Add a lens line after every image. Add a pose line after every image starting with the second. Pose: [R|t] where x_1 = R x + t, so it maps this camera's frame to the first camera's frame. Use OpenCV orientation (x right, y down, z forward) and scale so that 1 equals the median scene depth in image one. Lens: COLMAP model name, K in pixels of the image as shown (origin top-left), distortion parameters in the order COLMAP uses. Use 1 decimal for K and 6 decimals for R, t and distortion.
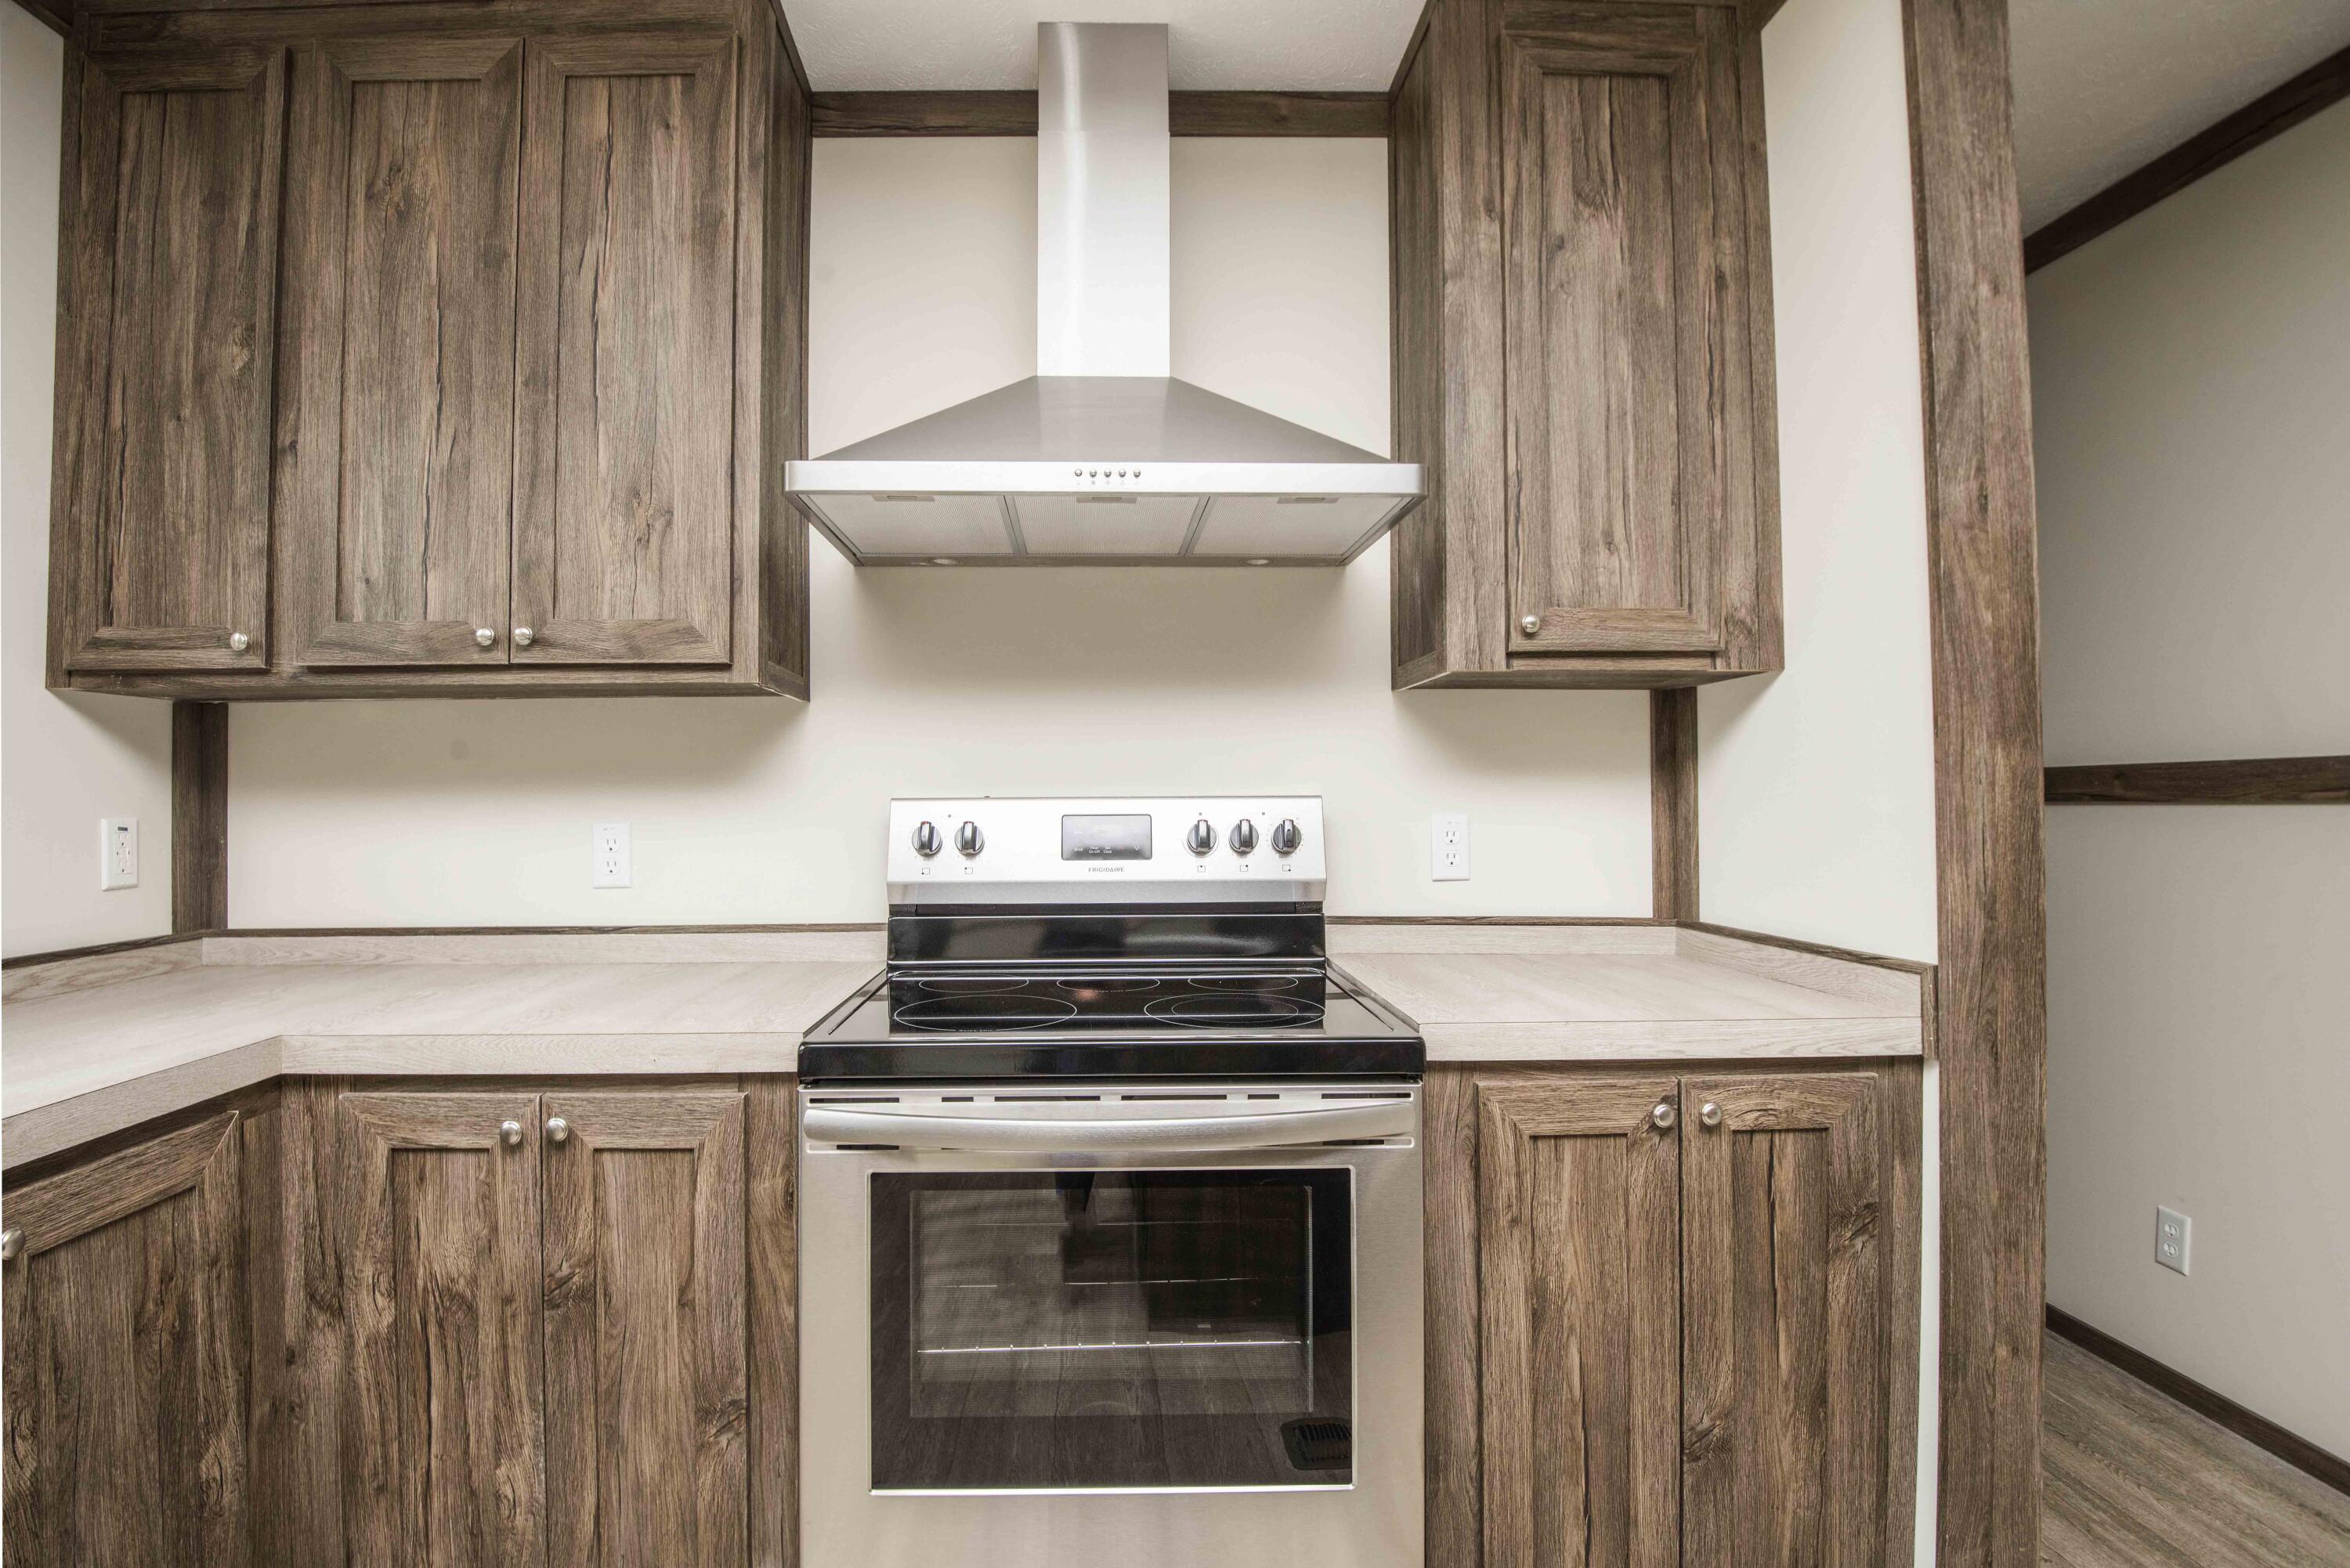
lens RADIAL K [[1128.3, 0, 1036.7], [0, 1128.3, 785.0], [0, 0, 1]] dist [-0.039765, 0.000620]
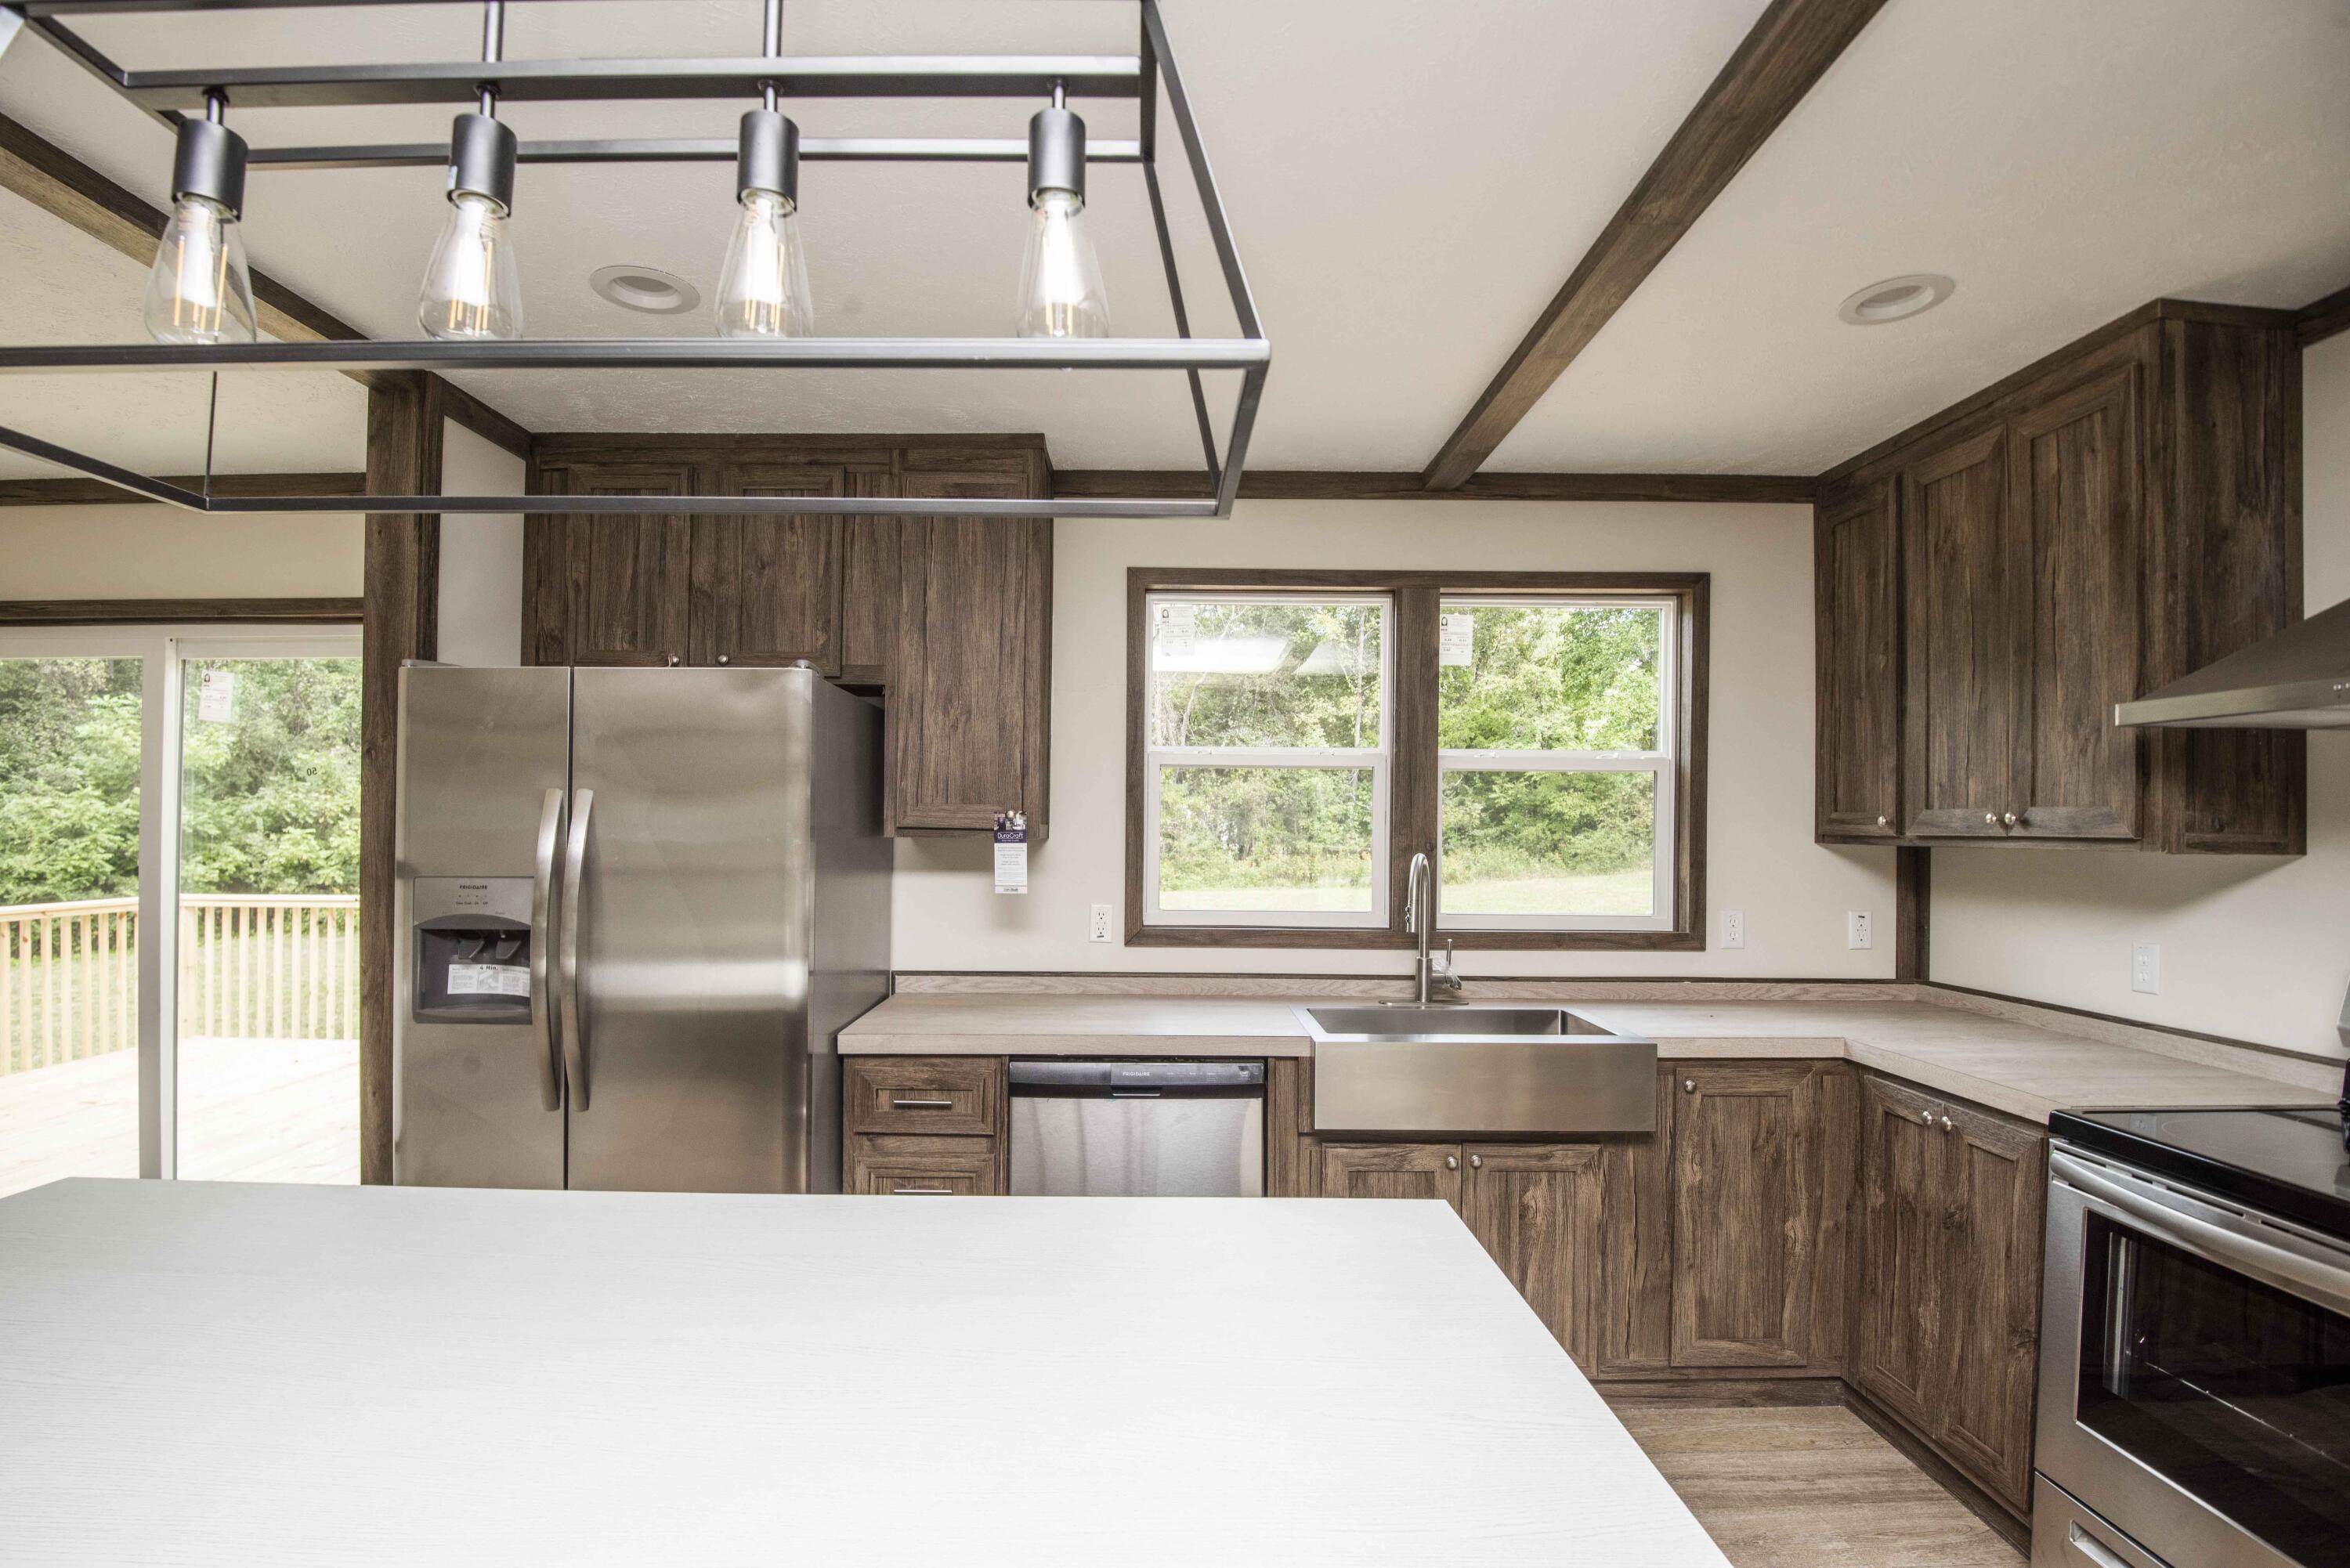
lens RADIAL K [[1057.6, 0, 1197.7], [0, 1057.6, 817.1], [0, 0, 1]] dist [-0.007886, -0.017289]
pose [[0.043453, -0.000875, -0.999055, 0.930189], [0.004892, 0.999988, -0.000663, -0.140566], [0.999043, -0.004859, 0.043457, -0.185985]]
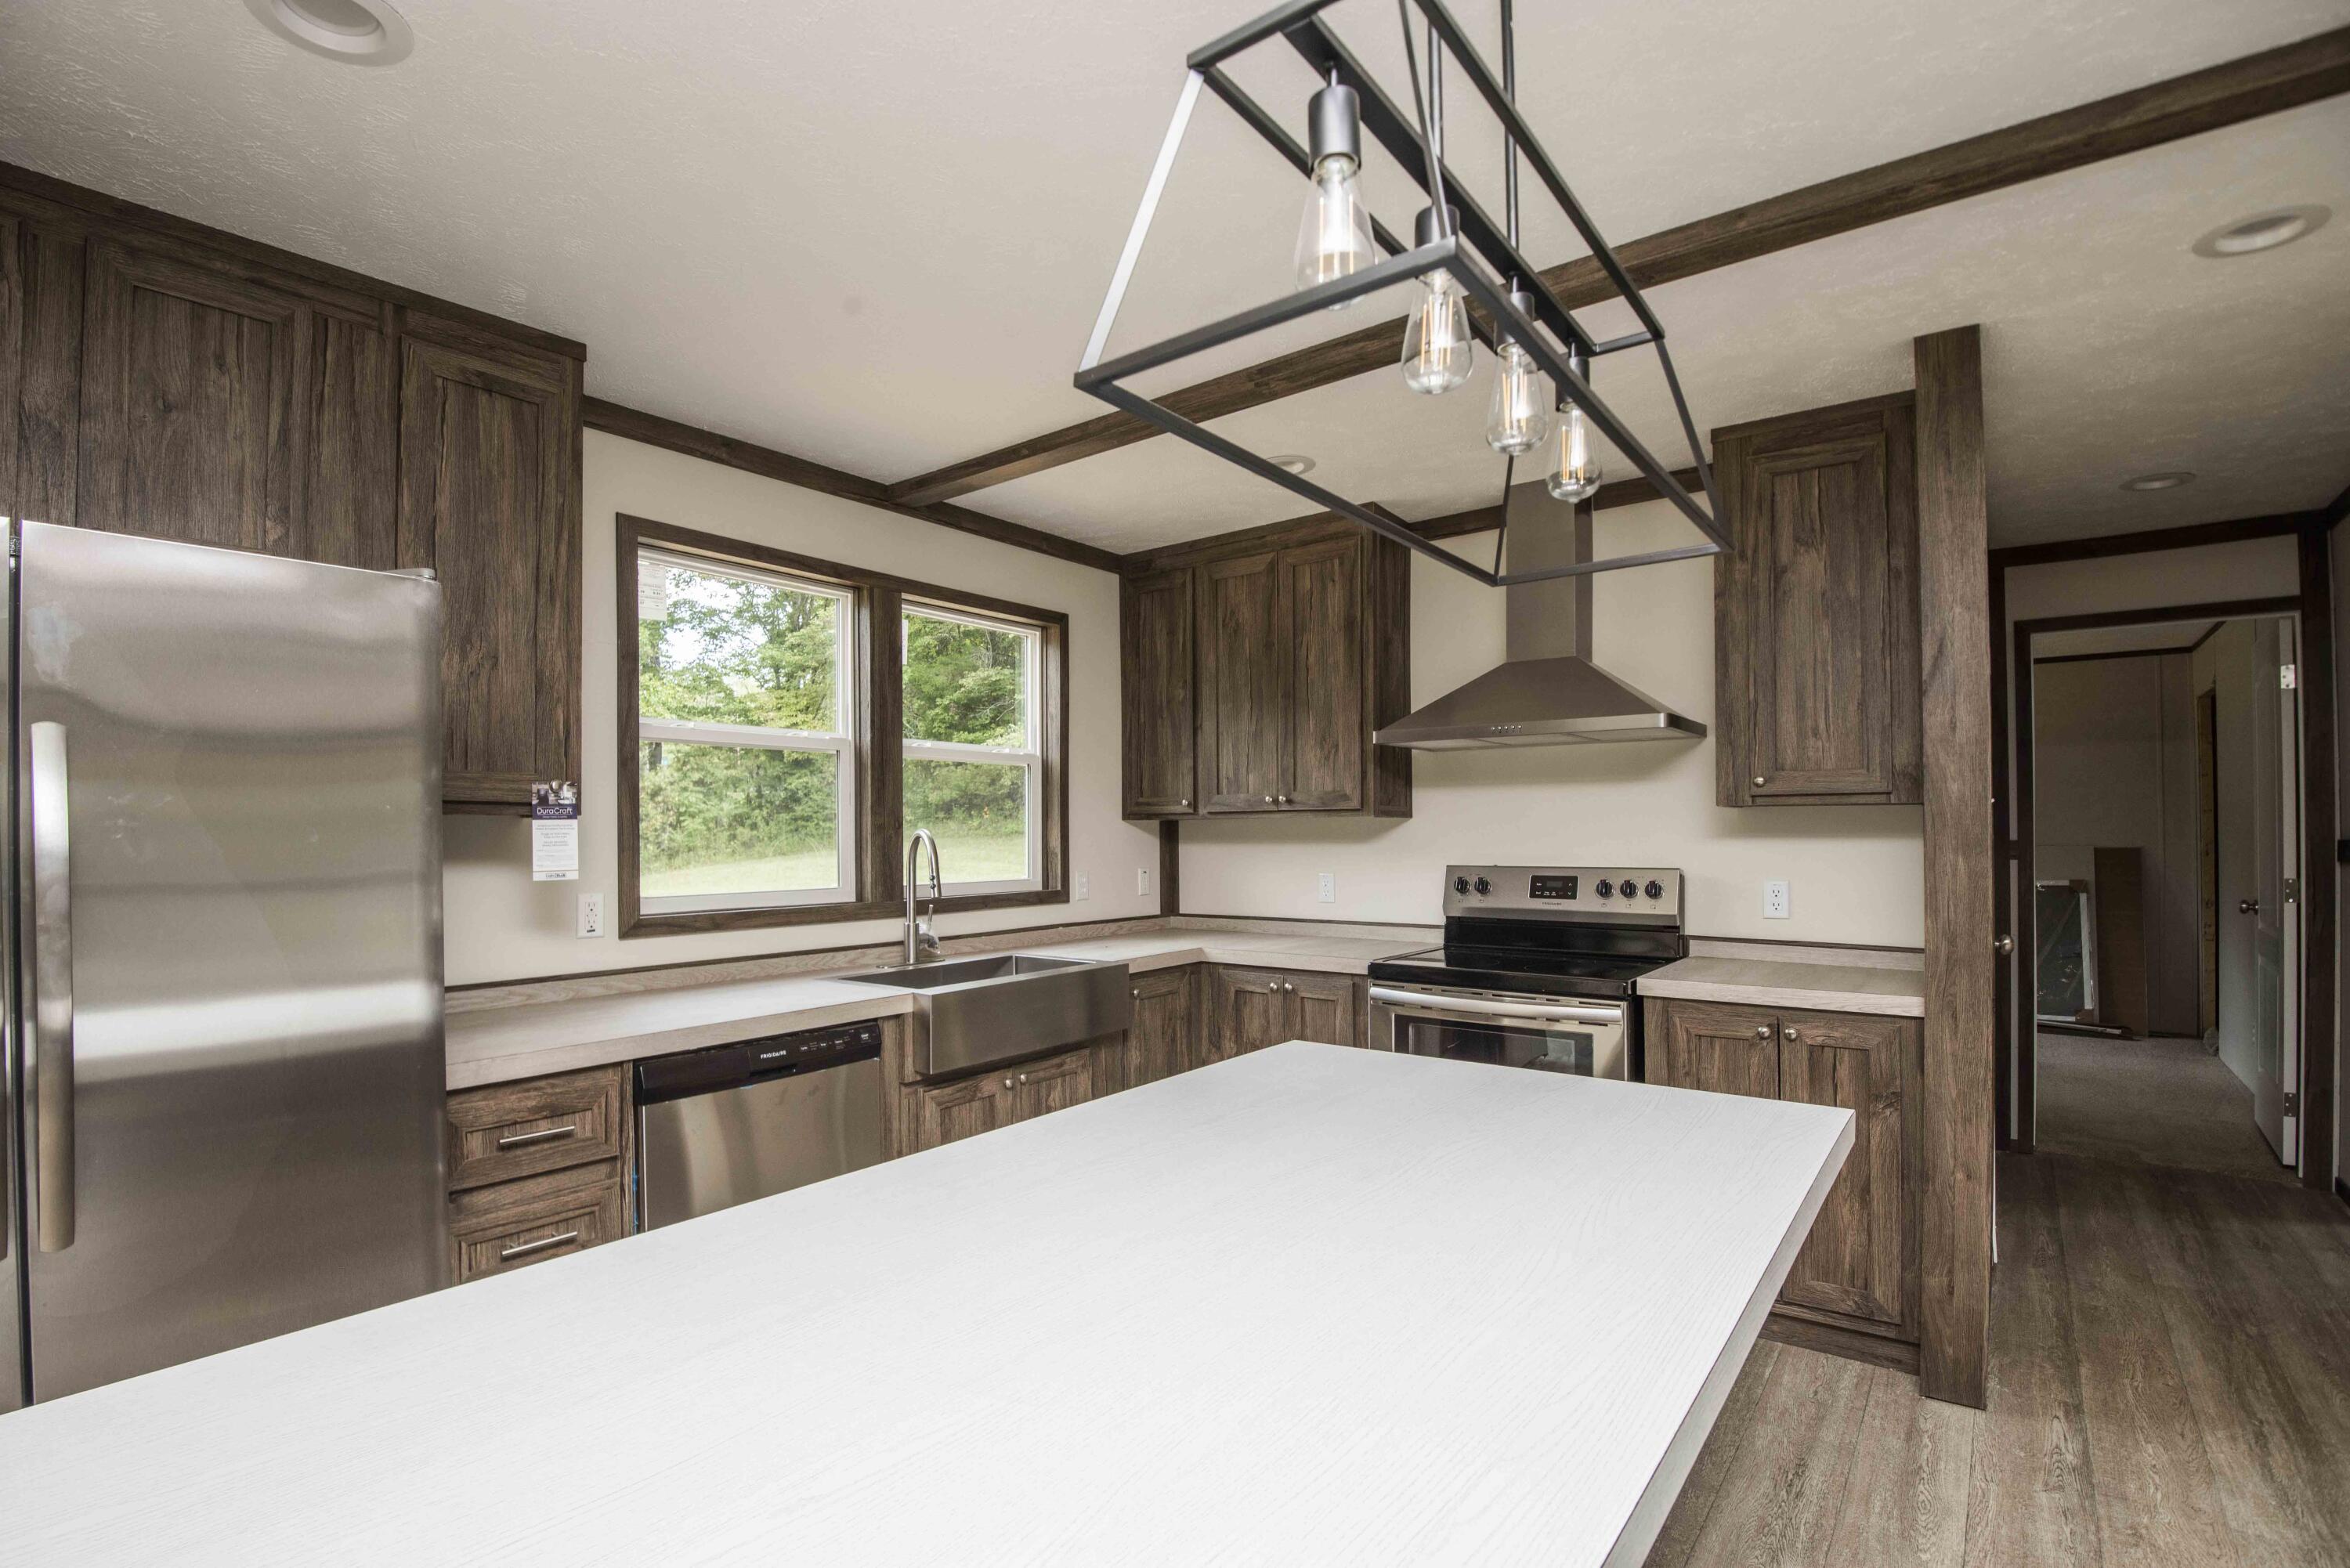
lens RADIAL K [[1043.1, 0, 1109.4], [0, 1043.1, 824.0], [0, 0, 1]] dist [-0.001293, -0.030304]
pose [[0.787111, -0.005637, -0.616786, 0.667165], [0.011259, 0.999923, 0.005229, -0.094494], [0.616709, -0.011060, 0.787114, -1.063363]]
